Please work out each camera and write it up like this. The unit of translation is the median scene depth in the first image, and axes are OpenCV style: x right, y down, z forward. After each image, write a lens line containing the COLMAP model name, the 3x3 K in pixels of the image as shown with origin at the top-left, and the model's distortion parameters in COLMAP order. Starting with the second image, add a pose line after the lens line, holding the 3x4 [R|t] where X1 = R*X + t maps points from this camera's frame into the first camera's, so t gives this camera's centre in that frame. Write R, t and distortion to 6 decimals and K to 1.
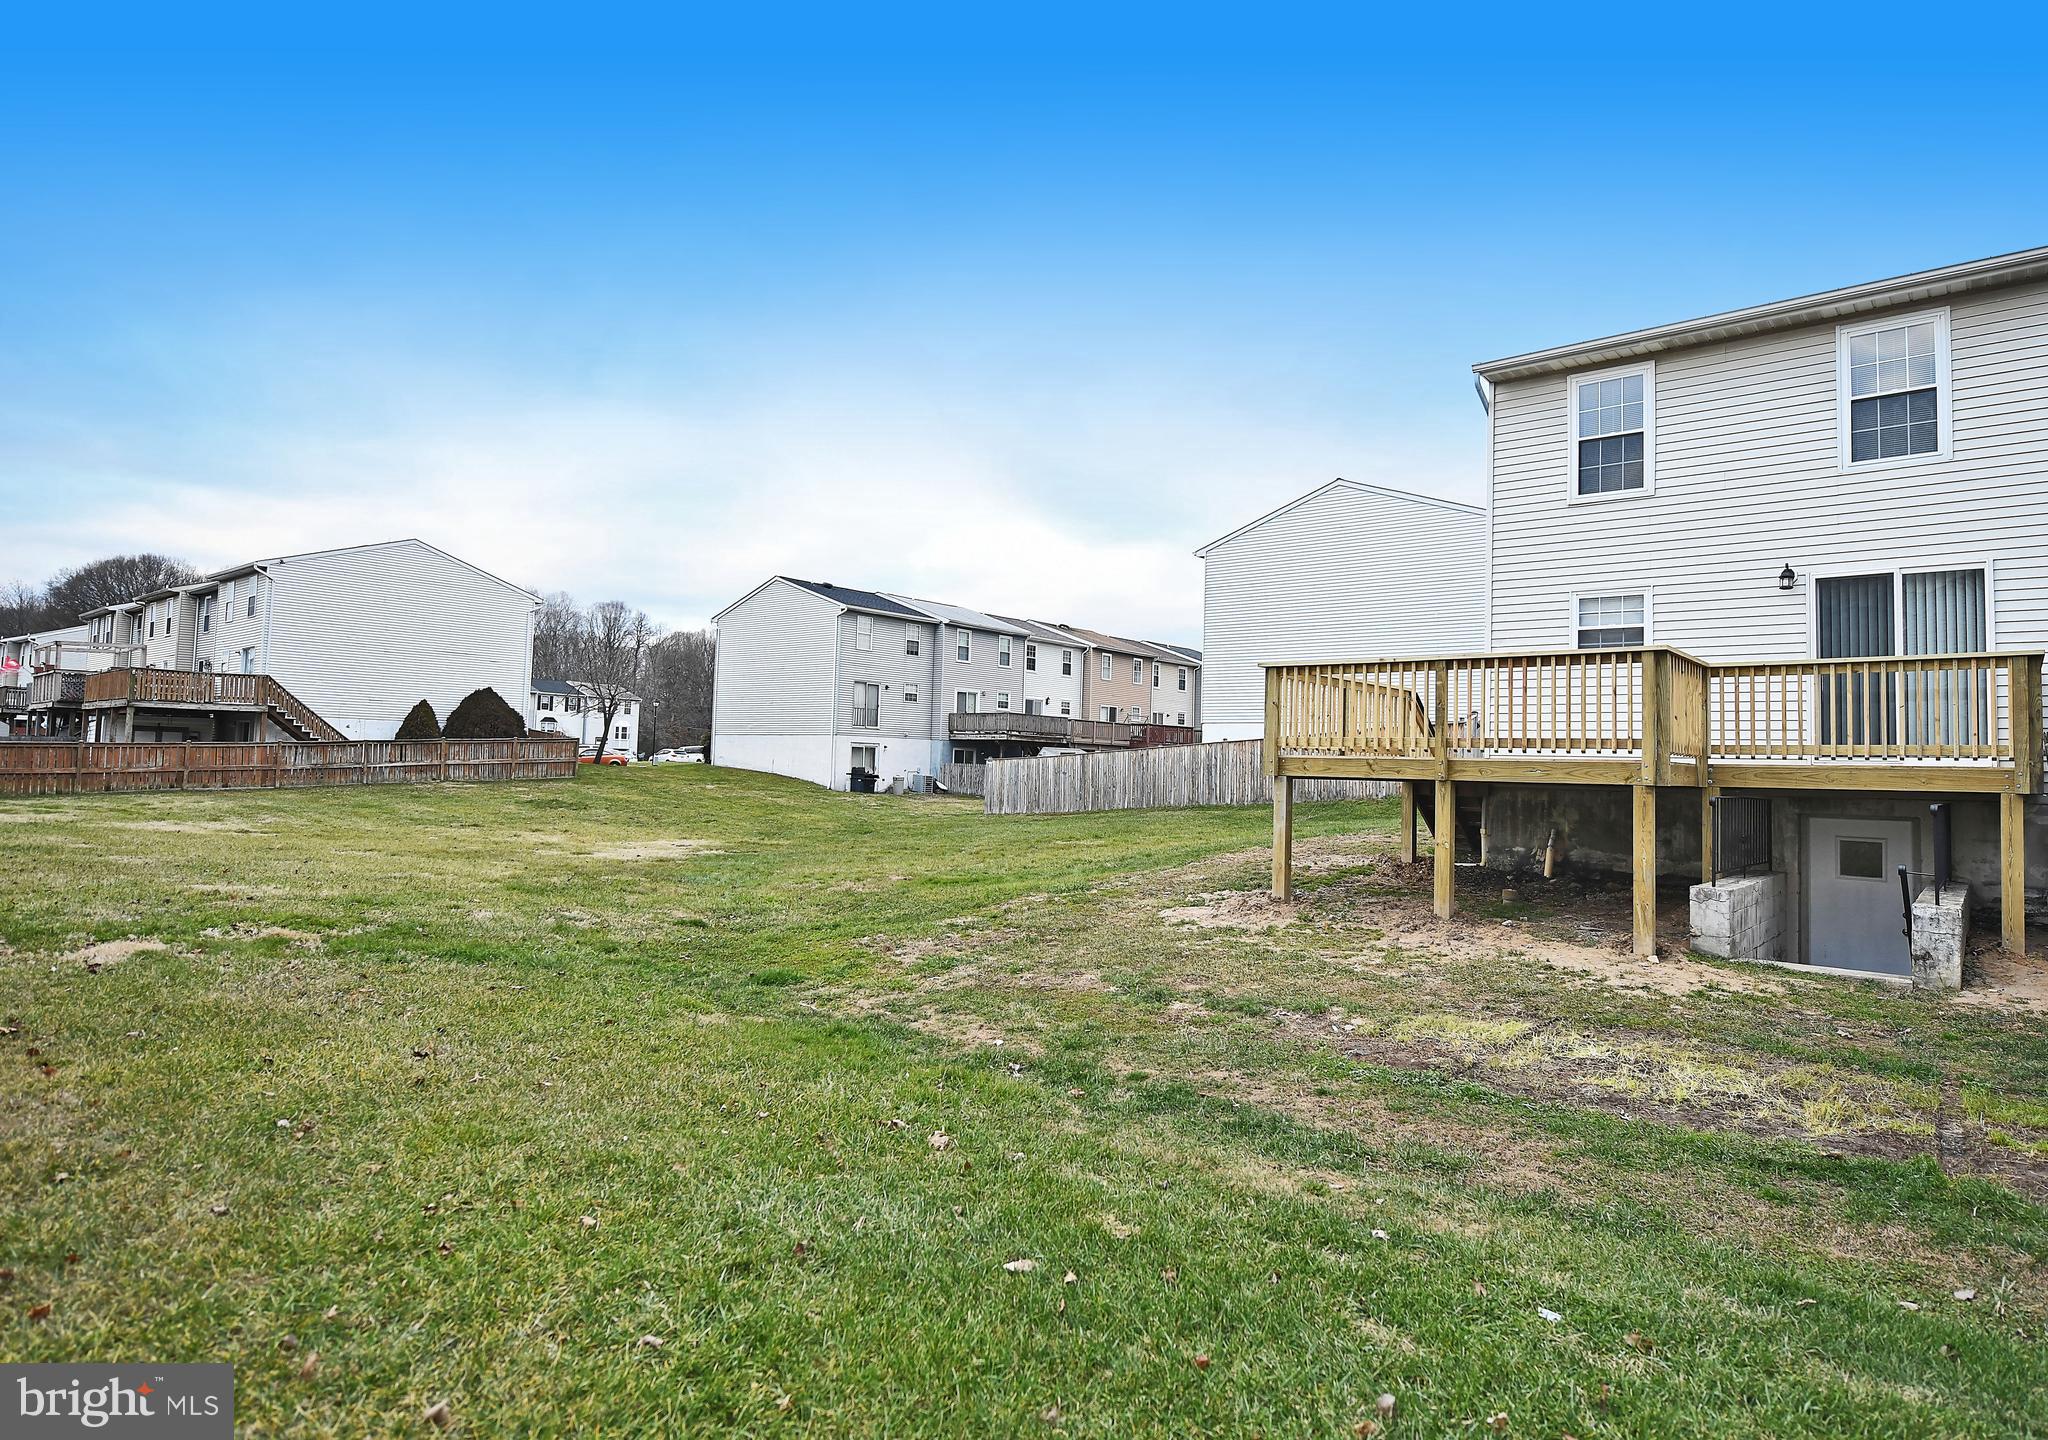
lens RADIAL K [[1105.7, 0, 990.1], [0, 1105.7, 679.1], [0, 0, 1]] dist [-0.000749, -0.000522]
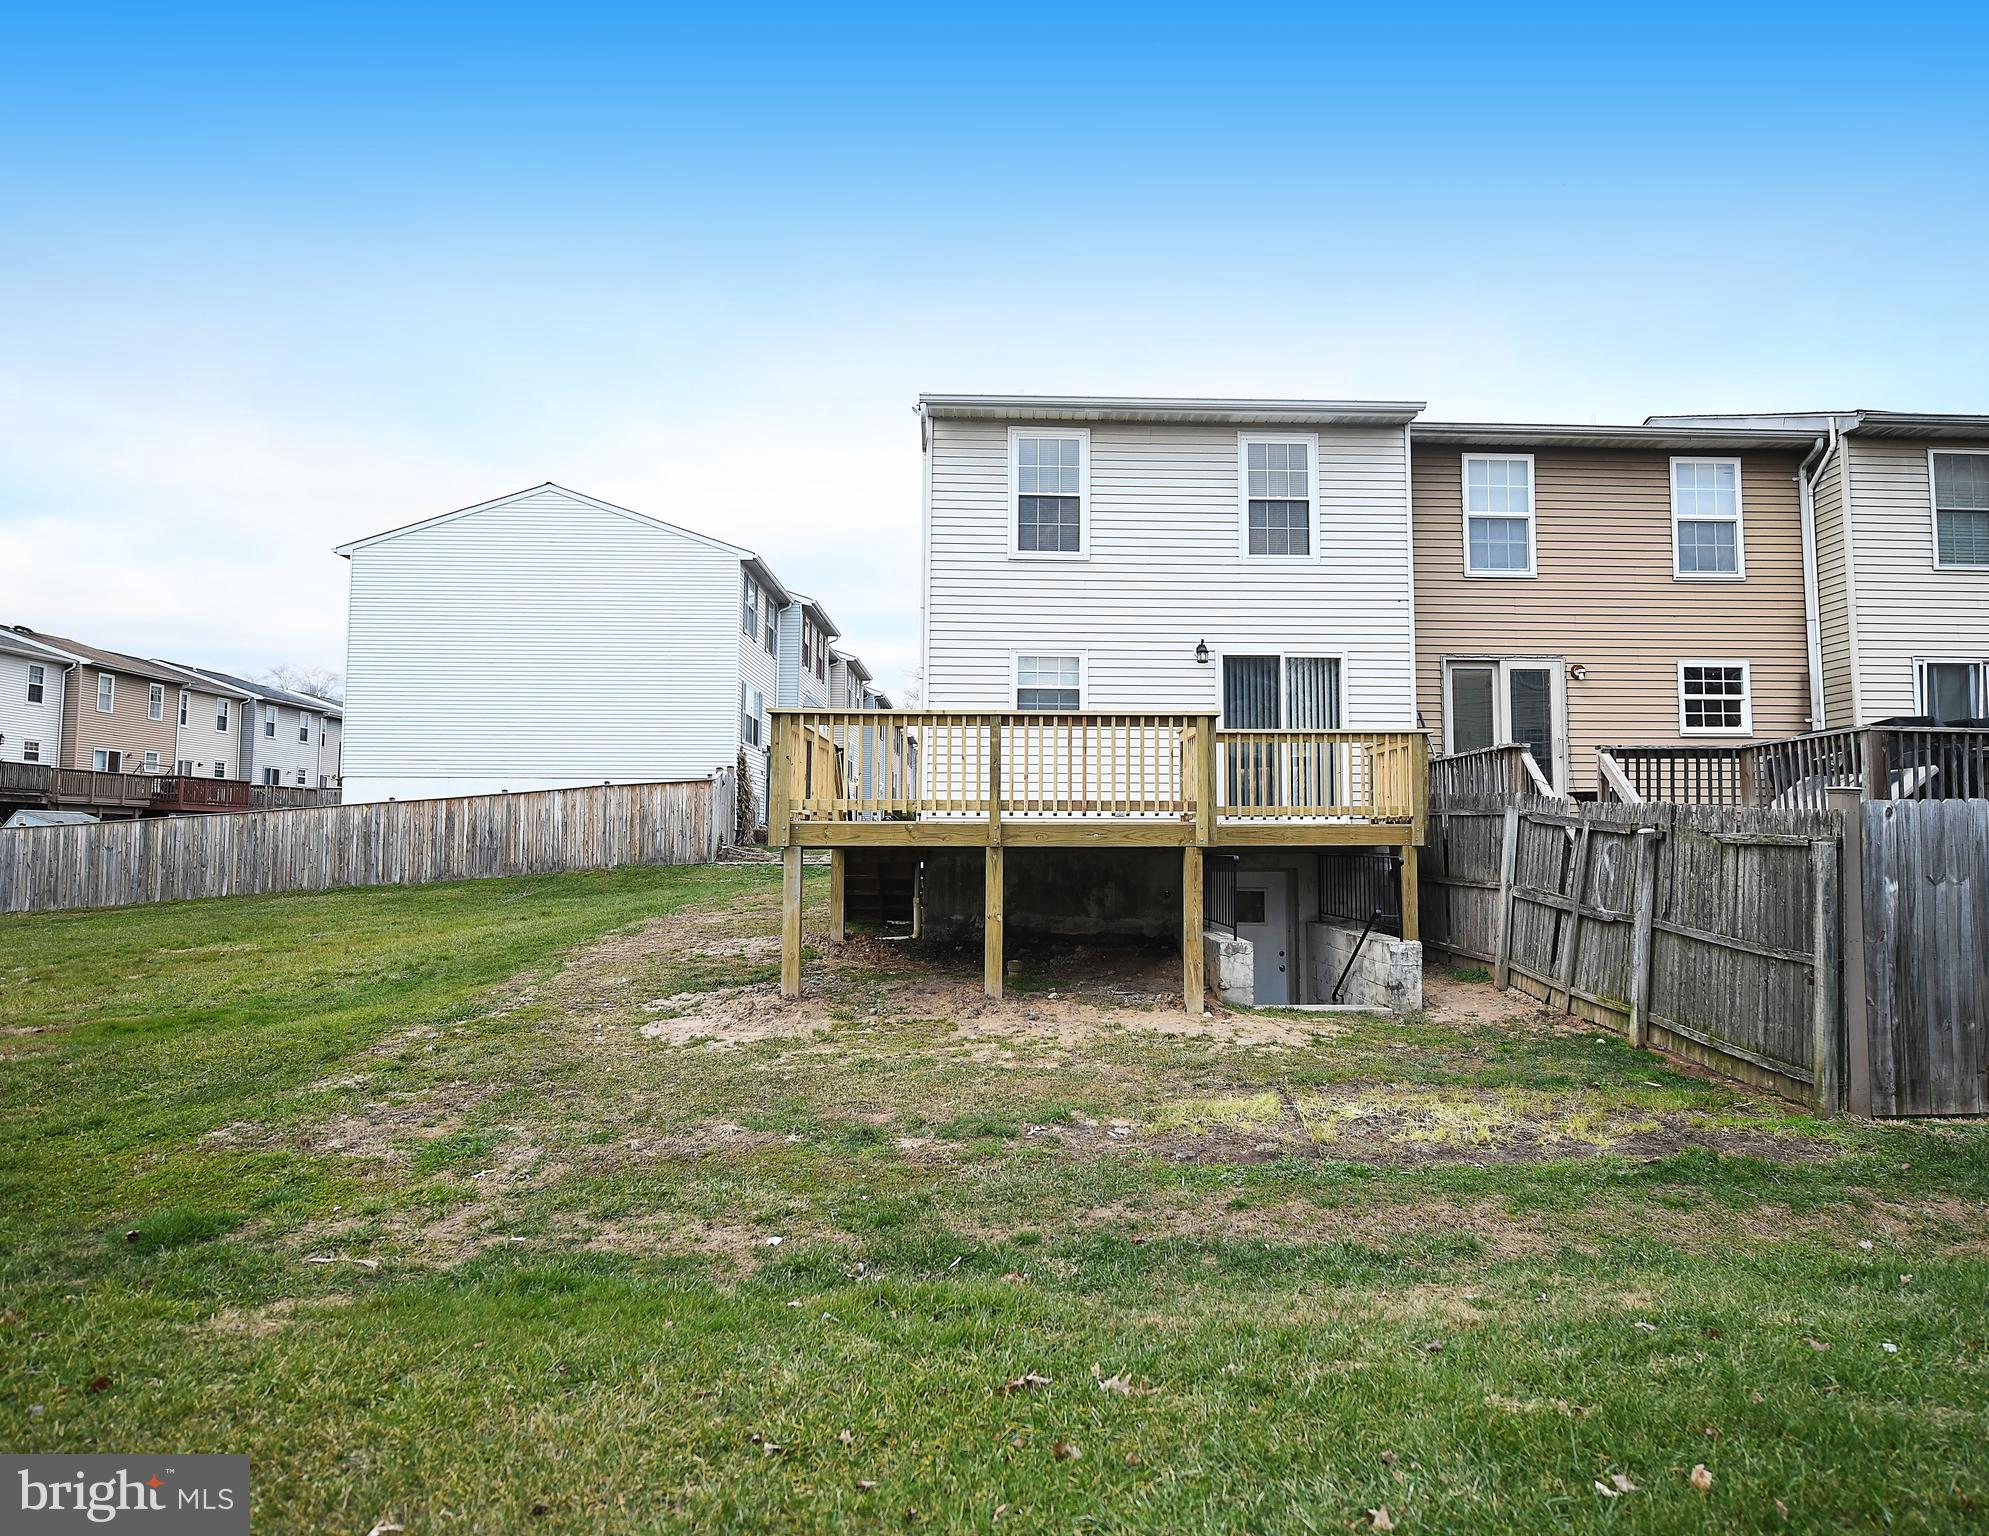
lens RADIAL K [[1294.9, 0, 998.1], [0, 1294.9, 719.5], [0, 0, 1]] dist [-0.001877, -0.002502]
pose [[0.733518, 0.041071, 0.678428, -0.263449], [-0.037221, 0.999102, -0.020241, 0.007150], [-0.678651, -0.010405, 0.734388, 0.178974]]
